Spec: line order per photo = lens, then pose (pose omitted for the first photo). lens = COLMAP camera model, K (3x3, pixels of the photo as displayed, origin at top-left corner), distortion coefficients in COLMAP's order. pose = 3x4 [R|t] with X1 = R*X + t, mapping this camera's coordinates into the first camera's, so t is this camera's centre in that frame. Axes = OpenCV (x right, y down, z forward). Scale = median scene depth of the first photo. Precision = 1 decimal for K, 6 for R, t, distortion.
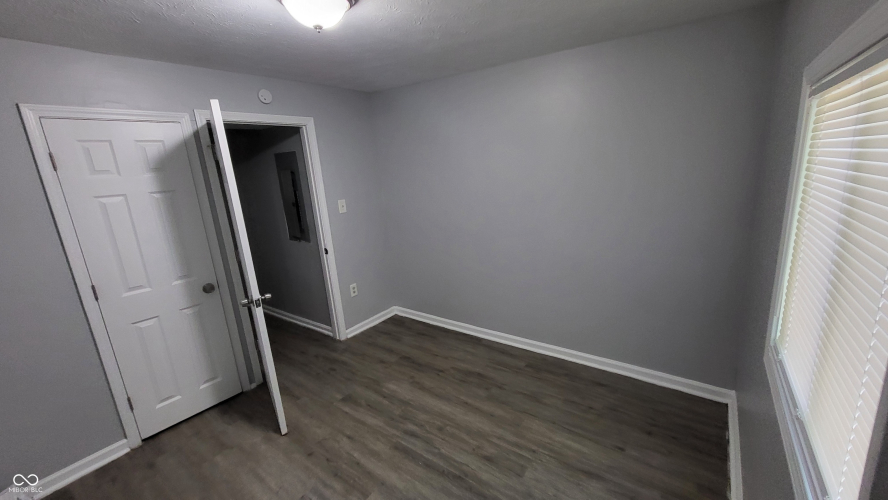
lens RADIAL K [[355.6, 0, 447.8], [0, 355.6, 249.2], [0, 0, 1]] dist [-0.000654, 0.000039]
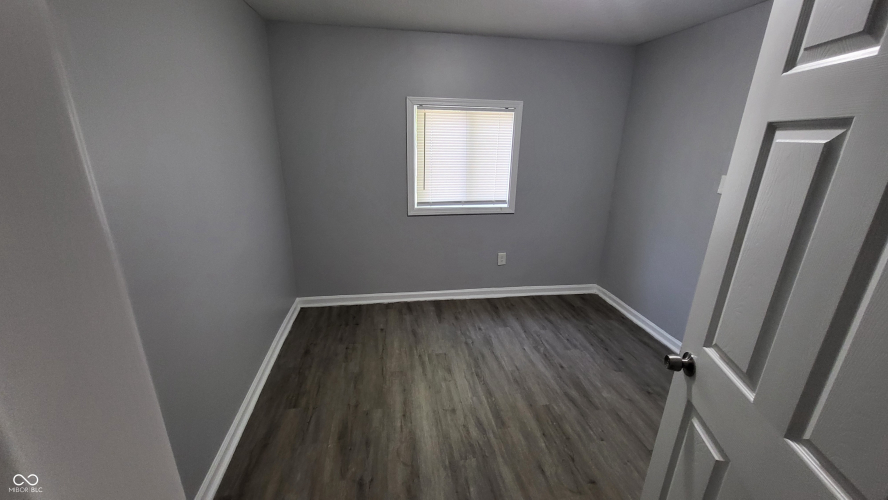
lens RADIAL K [[355.6, 0, 447.8], [0, 355.6, 249.2], [0, 0, 1]] dist [-0.000654, 0.000039]
pose [[-0.724697, -0.166793, 0.668576, -0.572663], [0.186403, 0.886634, 0.423243, -0.273738], [-0.663376, 0.431347, -0.611451, 1.416999]]
